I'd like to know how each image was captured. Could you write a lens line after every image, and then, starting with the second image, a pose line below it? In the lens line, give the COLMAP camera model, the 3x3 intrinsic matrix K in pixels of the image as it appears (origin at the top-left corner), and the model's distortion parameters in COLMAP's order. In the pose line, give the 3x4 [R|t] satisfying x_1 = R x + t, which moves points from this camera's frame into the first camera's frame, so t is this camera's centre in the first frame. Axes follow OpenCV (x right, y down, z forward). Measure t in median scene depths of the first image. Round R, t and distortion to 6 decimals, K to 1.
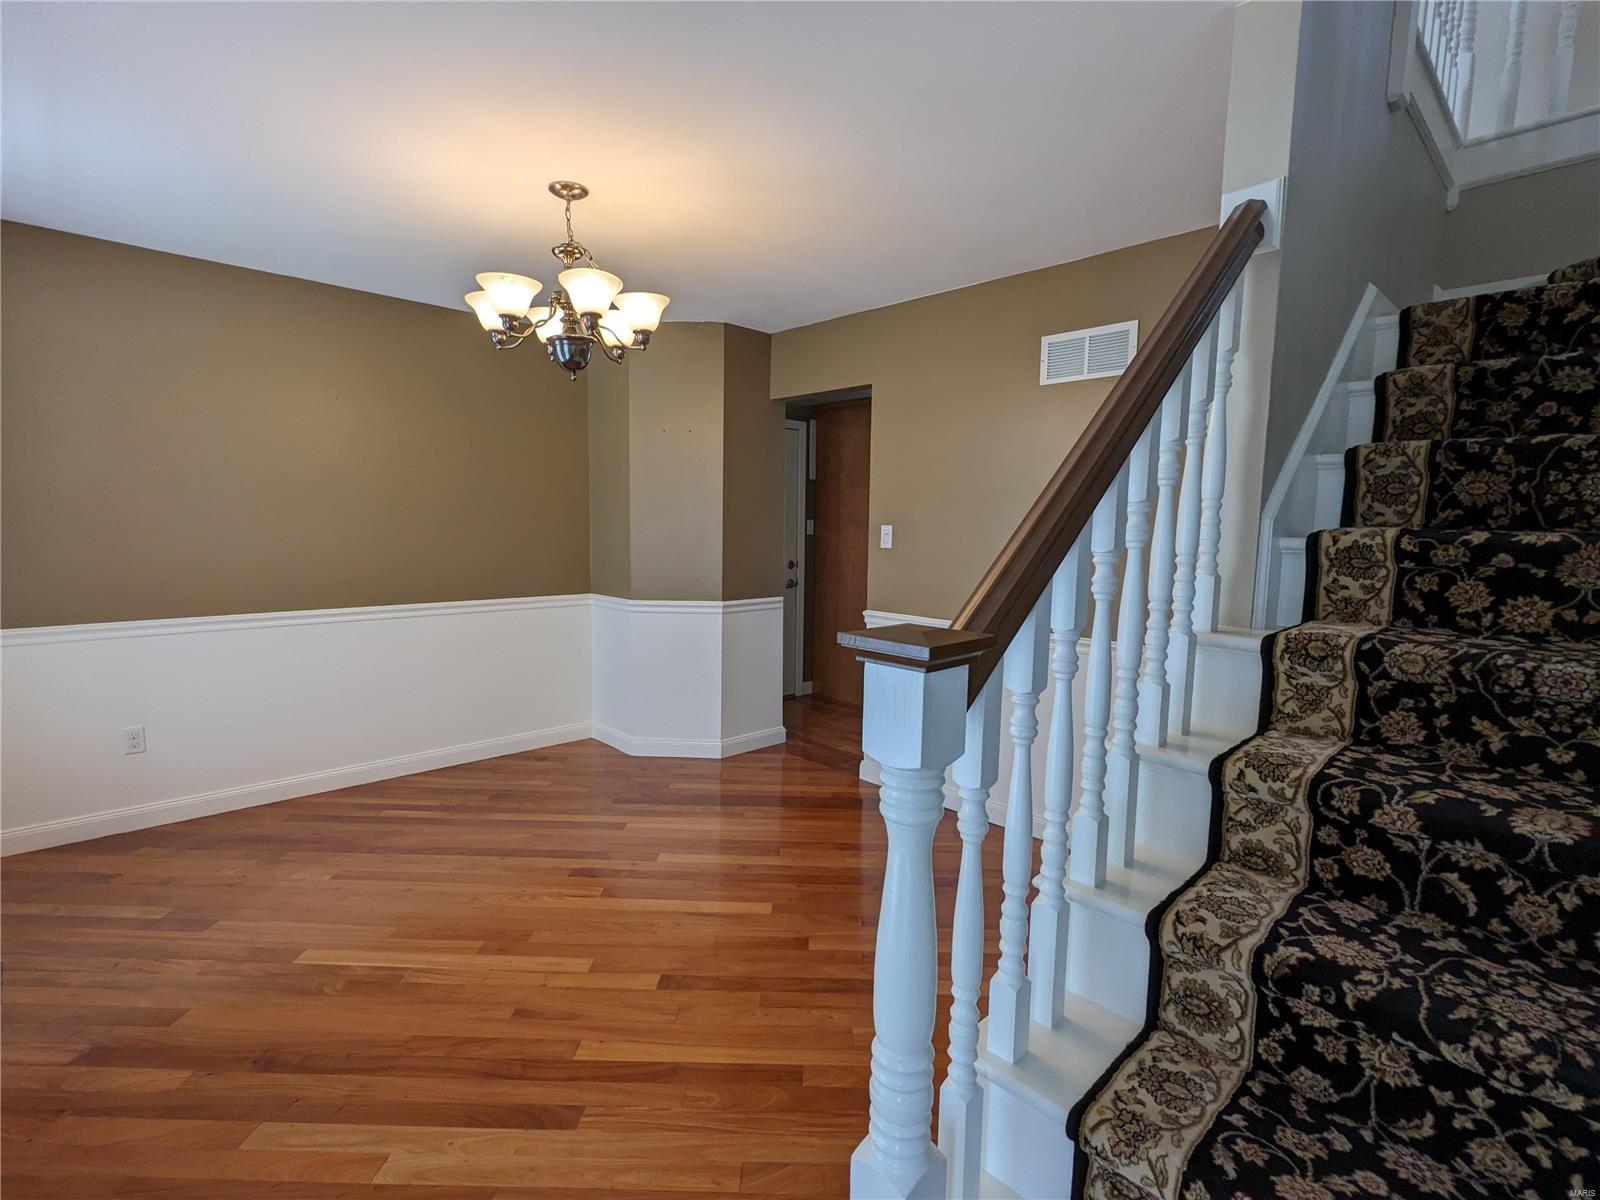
lens RADIAL K [[762.0, 0, 805.1], [0, 762.0, 604.4], [0, 0, 1]] dist [-0.003018, 0.001211]
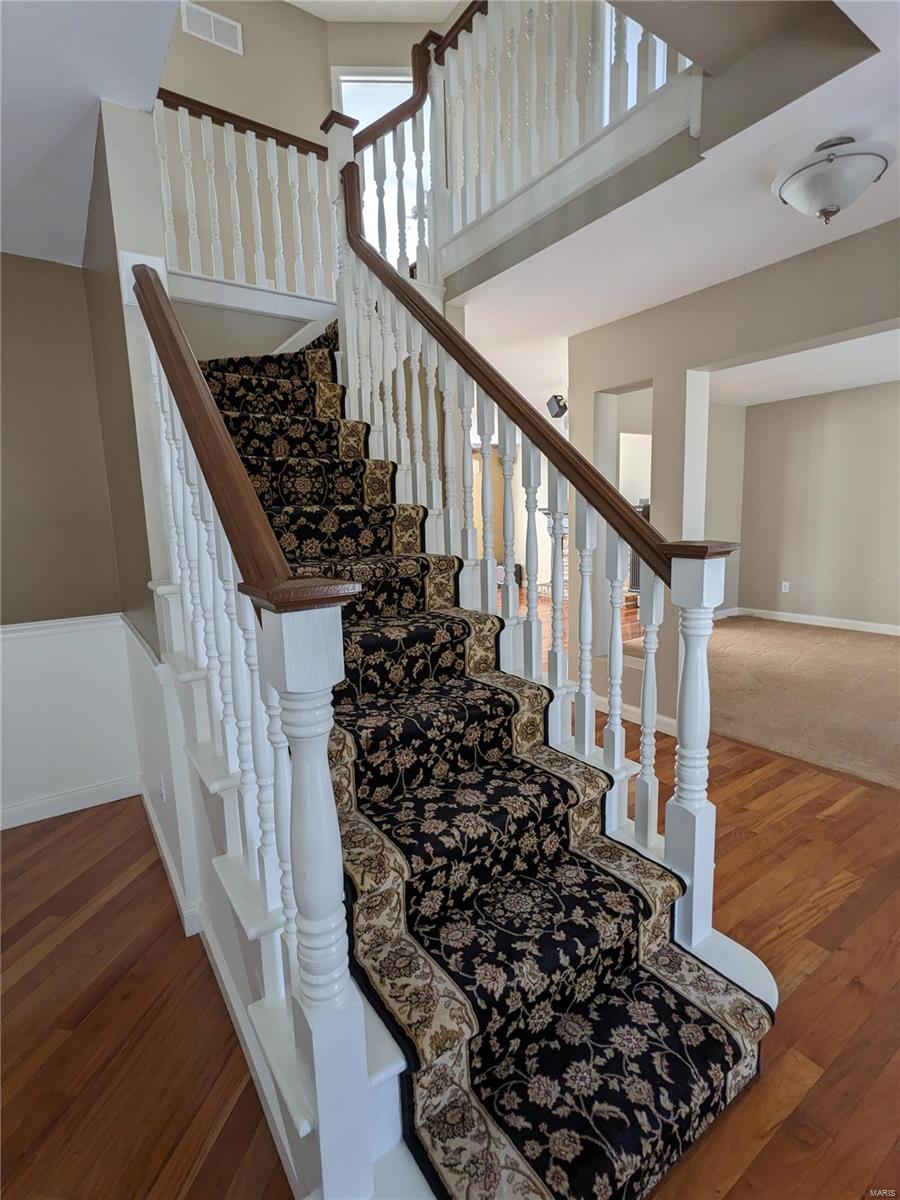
lens RADIAL K [[571.5, 0, 450.6], [0, 571.5, 593.1], [0, 0, 1]] dist [-0.003018, 0.001211]
pose [[0.150665, -0.157323, 0.975986, -0.611271], [0.134657, 0.981320, 0.137396, -0.034461], [-0.979371, 0.110723, 0.169035, 0.519147]]
